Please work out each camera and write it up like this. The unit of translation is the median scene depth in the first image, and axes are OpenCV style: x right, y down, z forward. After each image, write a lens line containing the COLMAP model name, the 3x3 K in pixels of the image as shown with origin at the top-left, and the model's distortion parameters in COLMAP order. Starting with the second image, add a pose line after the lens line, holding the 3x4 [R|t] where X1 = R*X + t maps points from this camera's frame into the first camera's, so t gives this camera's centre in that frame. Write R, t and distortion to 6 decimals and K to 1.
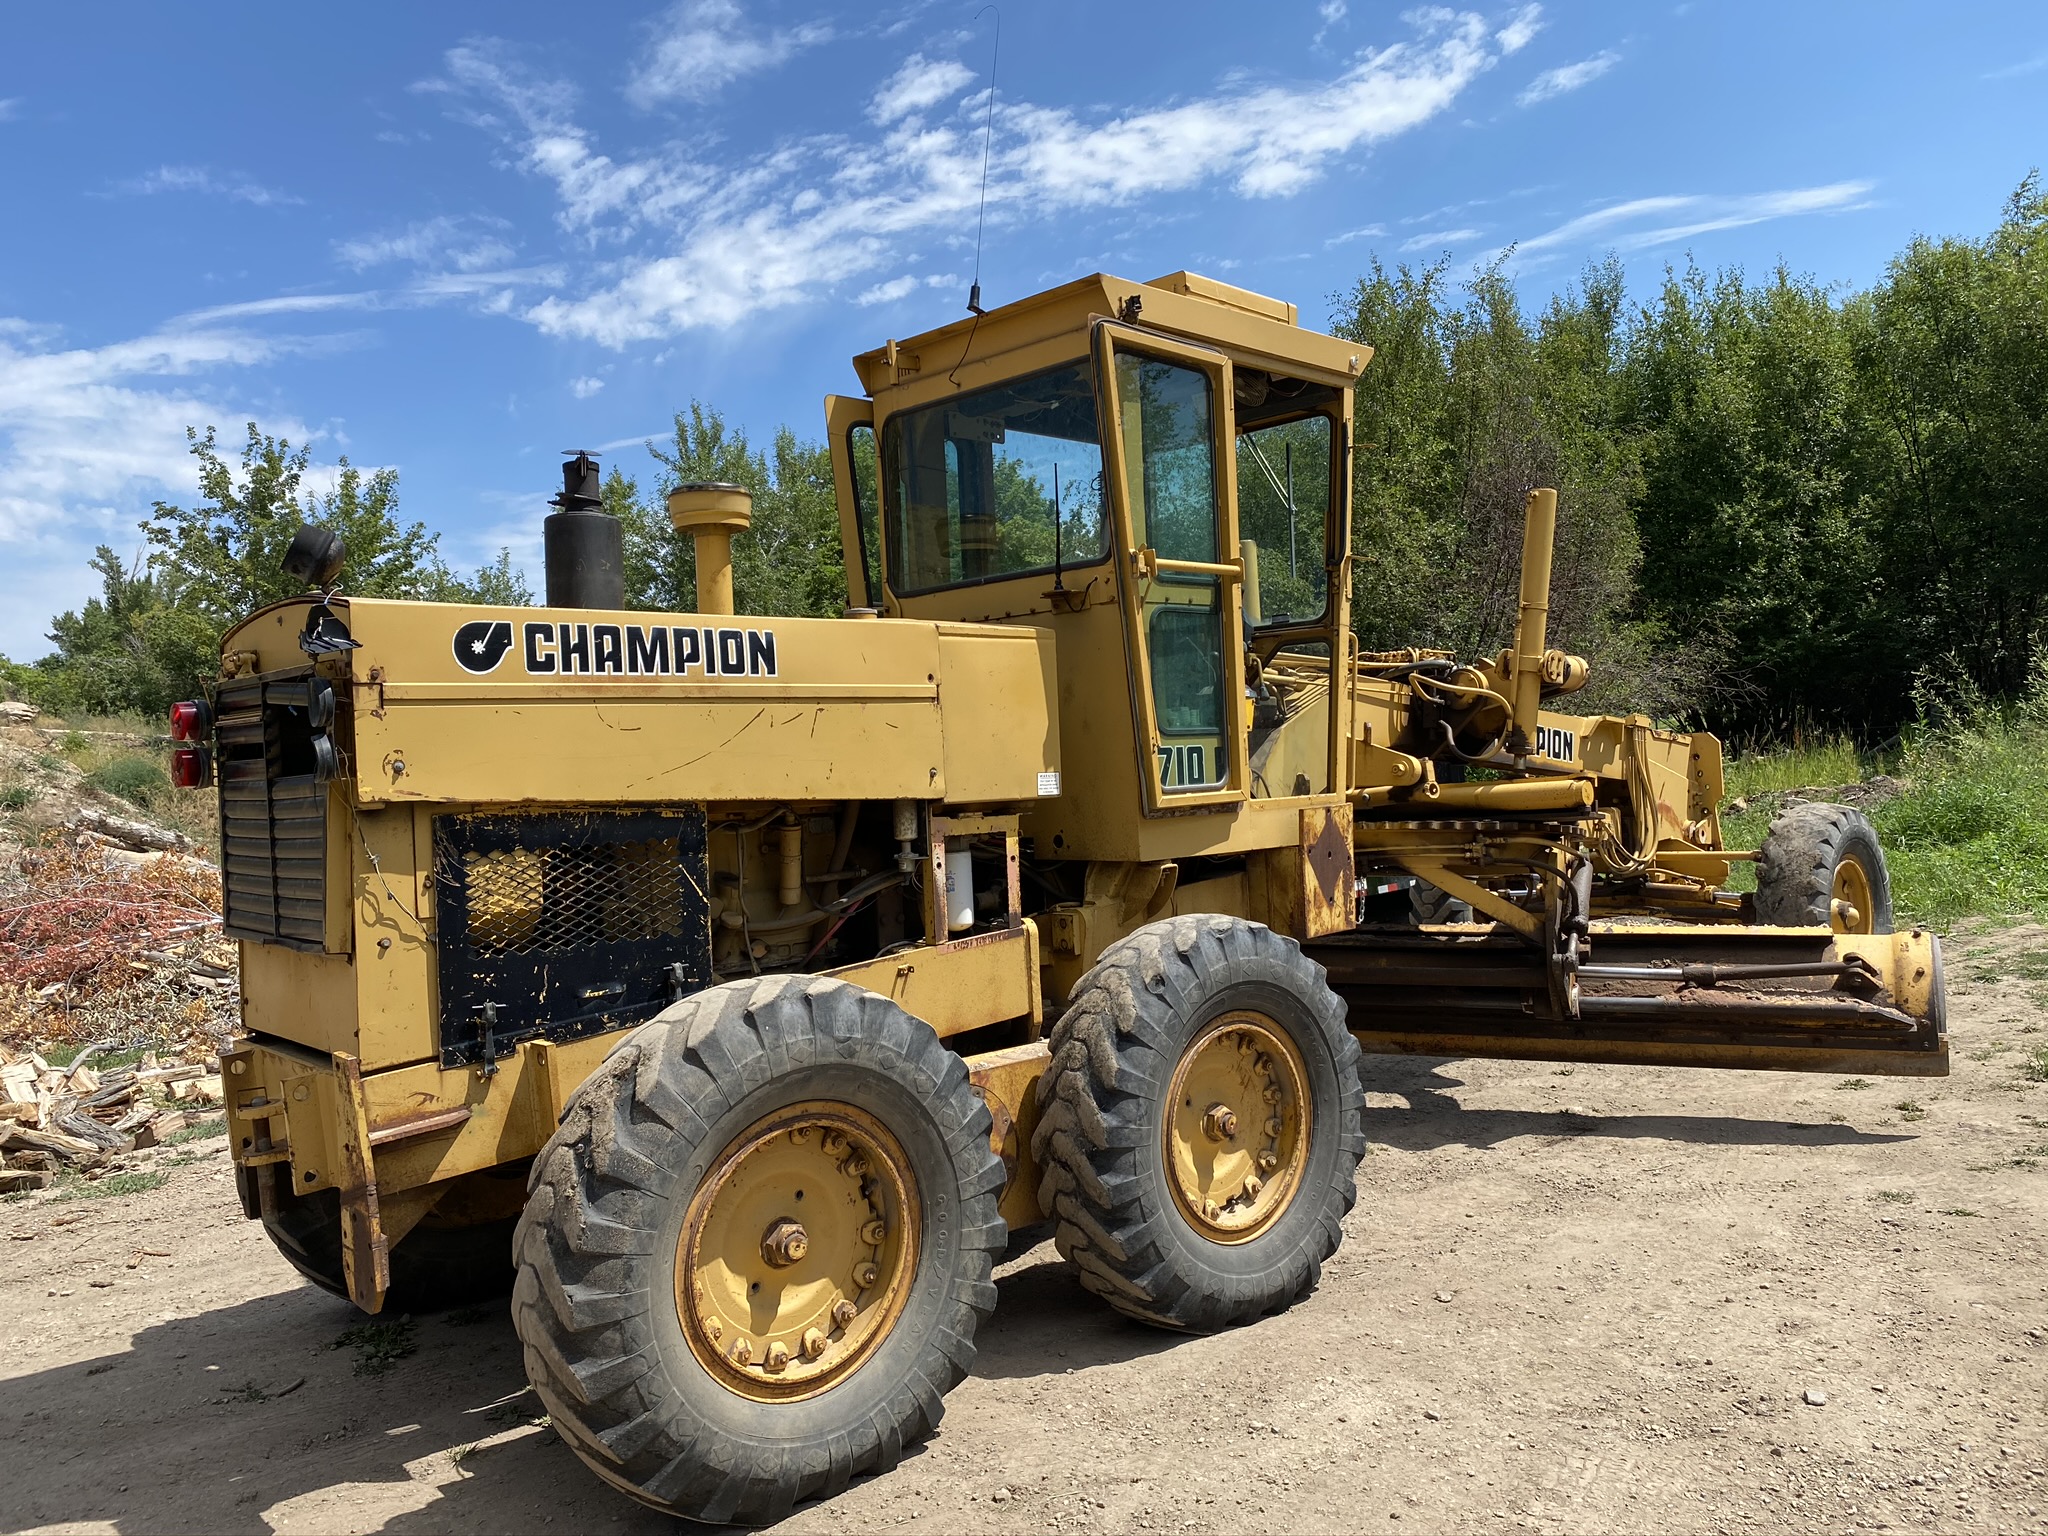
lens RADIAL K [[1566.9, 0, 1024.0], [0, 1566.9, 768.0], [0, 0, 1]] dist [0.078742, -0.116142]
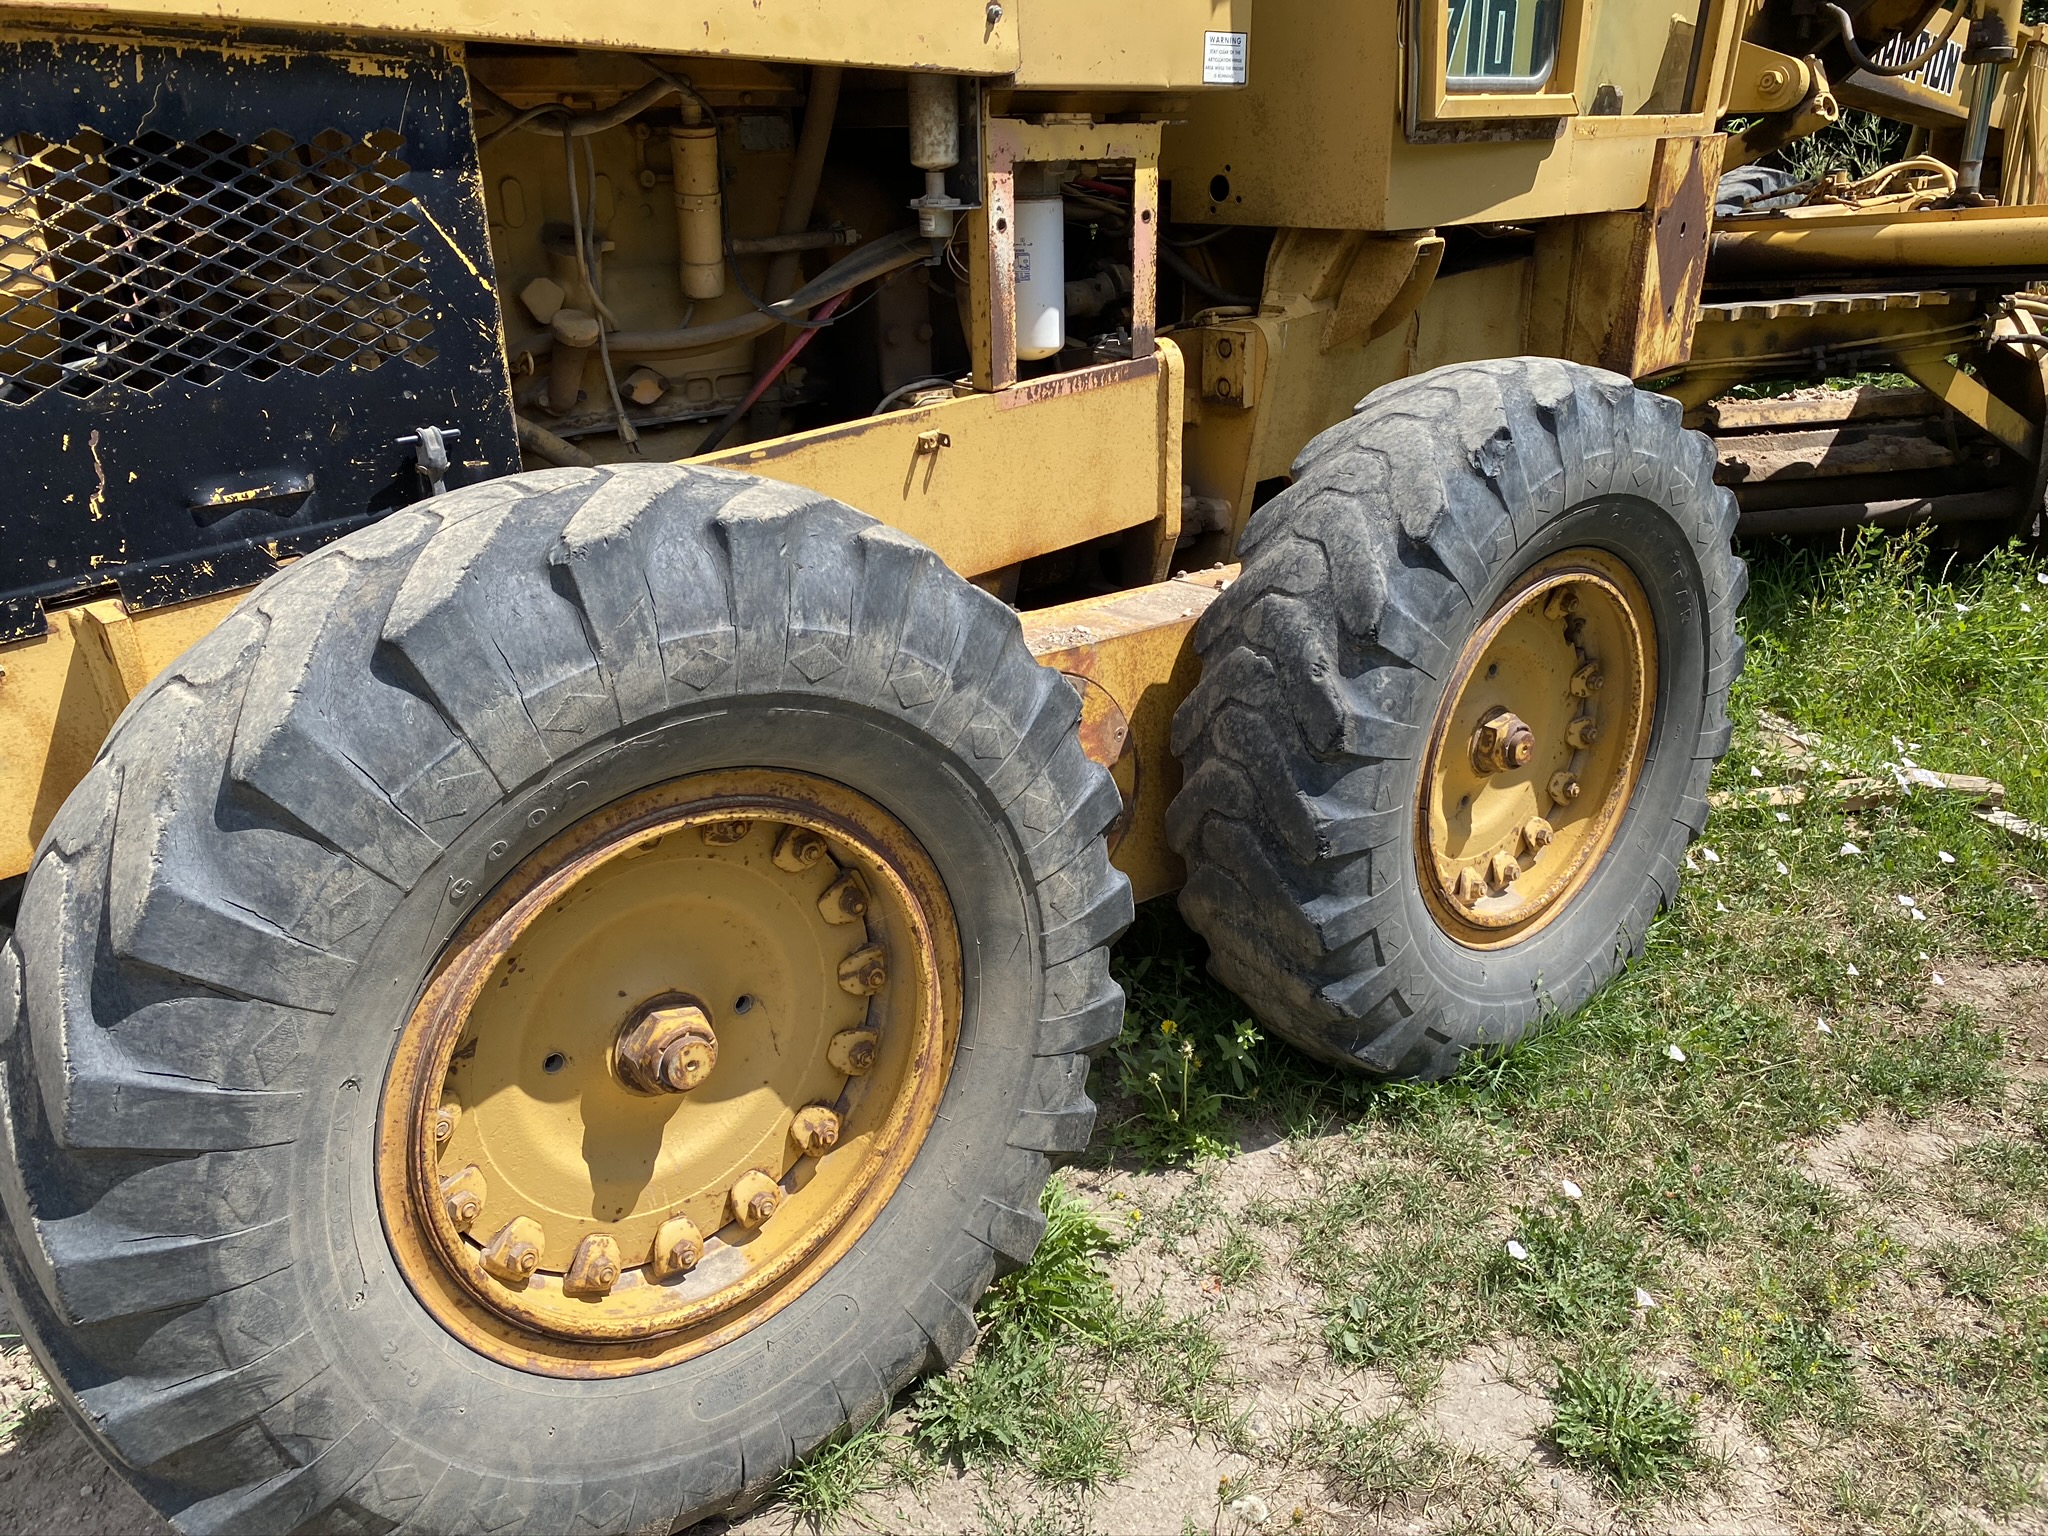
lens RADIAL K [[1566.9, 0, 1024.0], [0, 1566.9, 768.0], [0, 0, 1]] dist [0.078742, -0.116142]
pose [[0.999222, 0.036089, -0.015904, -0.037260], [-0.027533, 0.927078, 0.373856, 0.038646], [0.028237, -0.373128, 0.927350, 0.533035]]
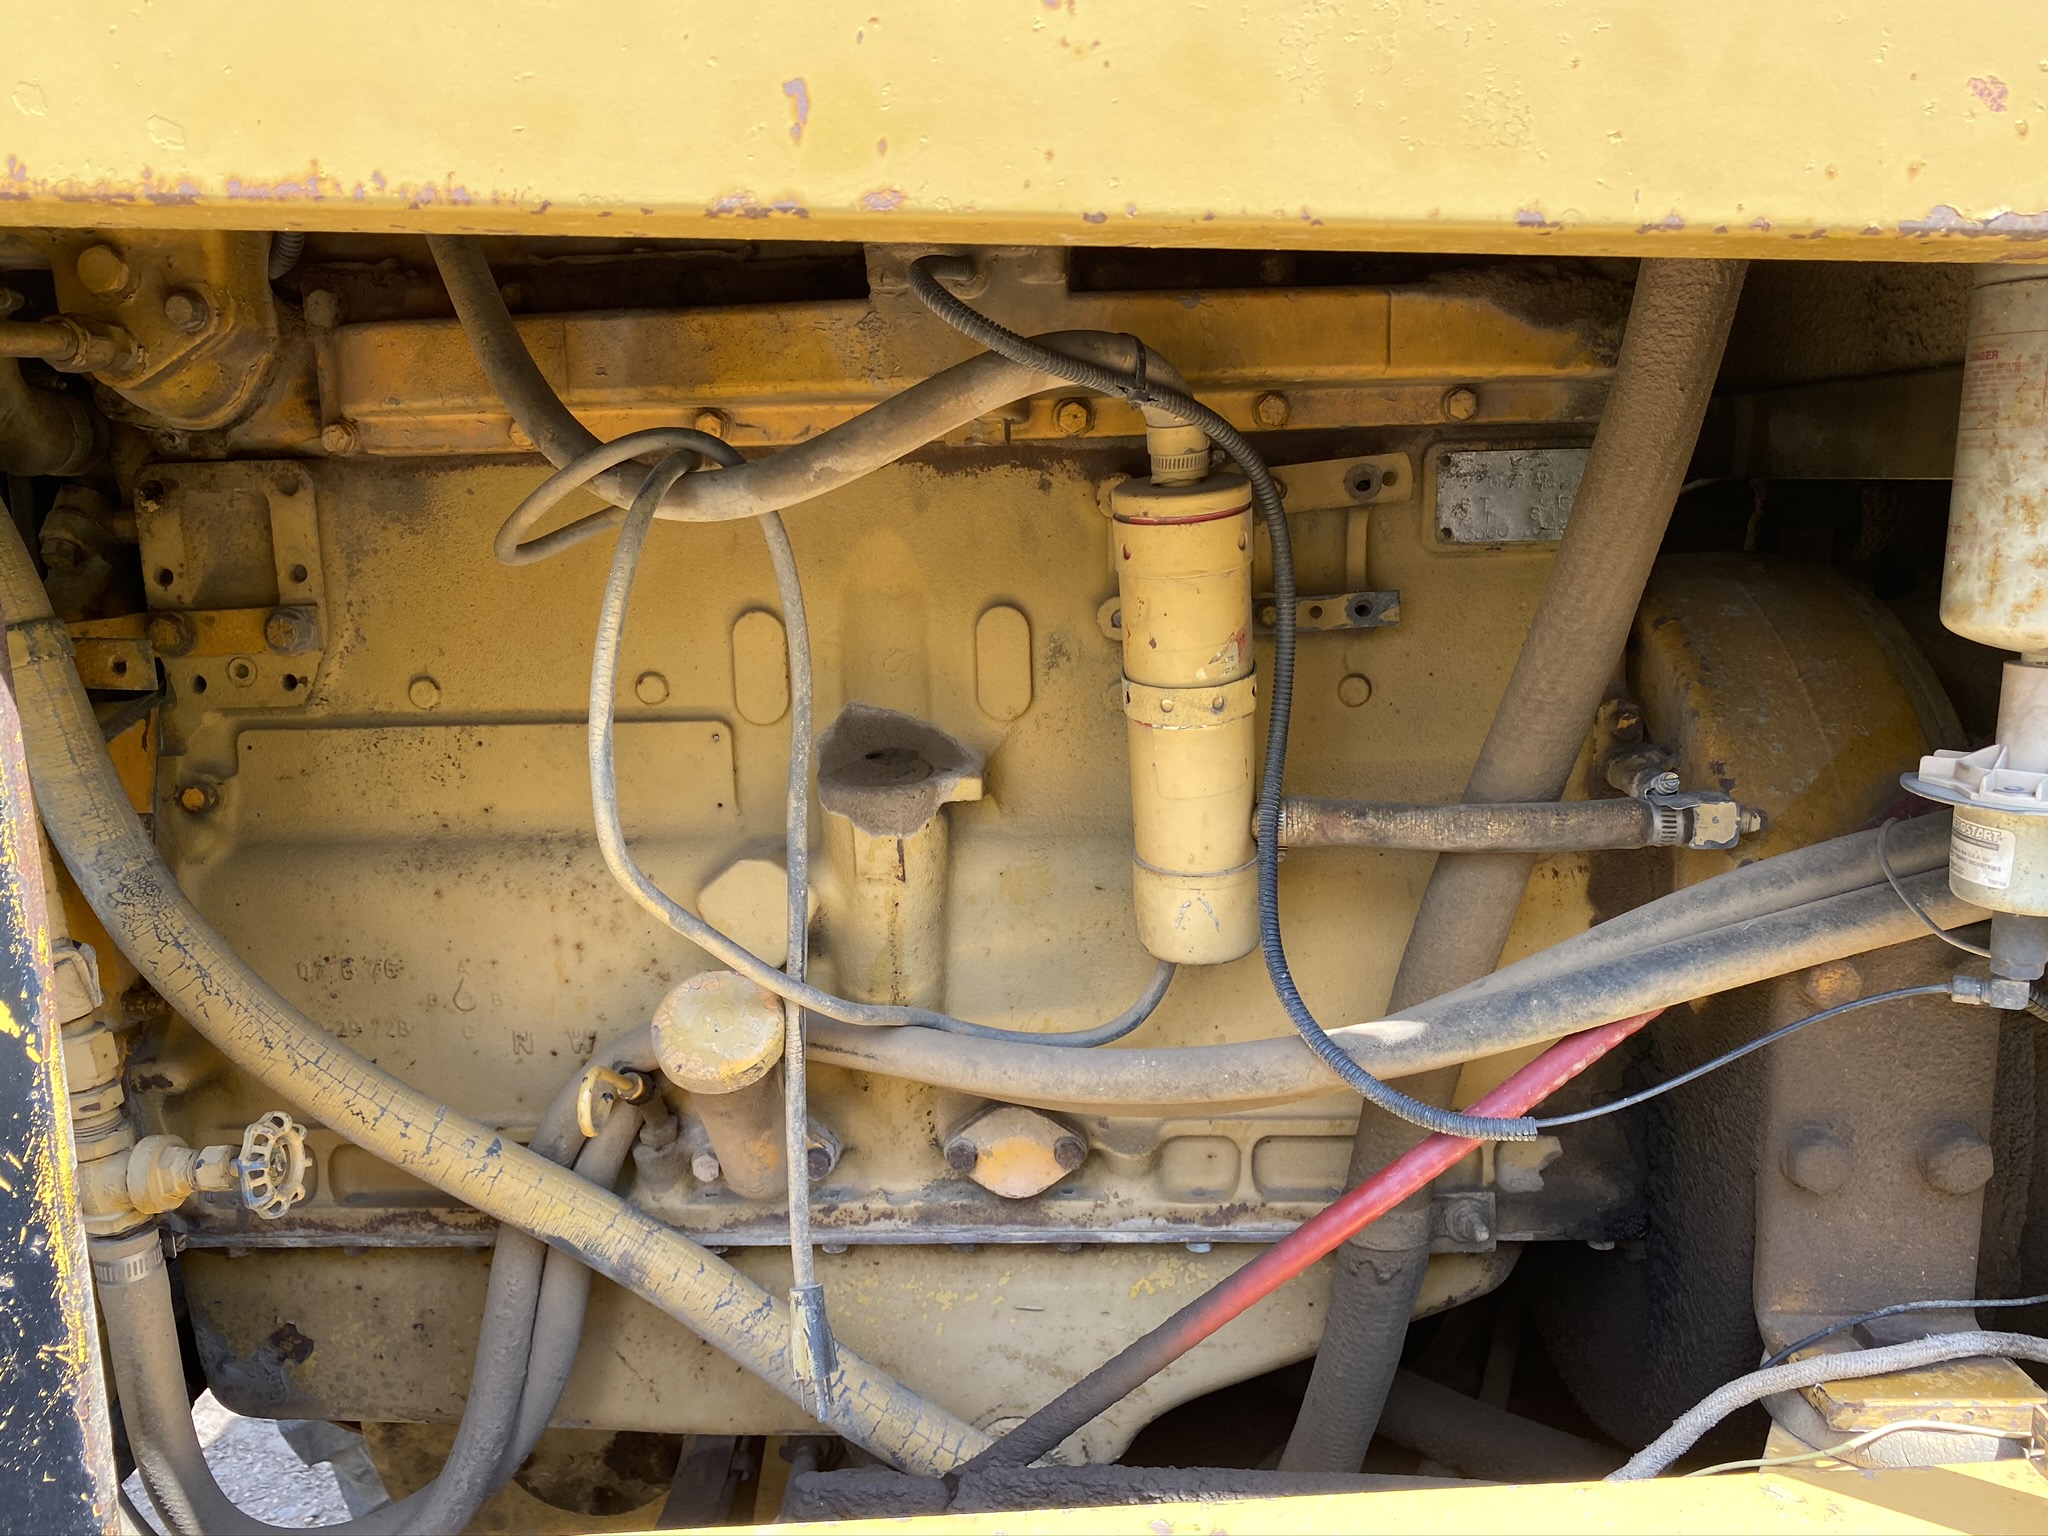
lens RADIAL K [[1566.9, 0, 1024.0], [0, 1566.9, 768.0], [0, 0, 1]] dist [0.078742, -0.116142]
pose [[0.719601, 0.157988, -0.676176, -0.055056], [-0.014083, 0.976893, 0.213263, 0.034398], [0.694245, -0.143941, 0.705198, 0.966092]]
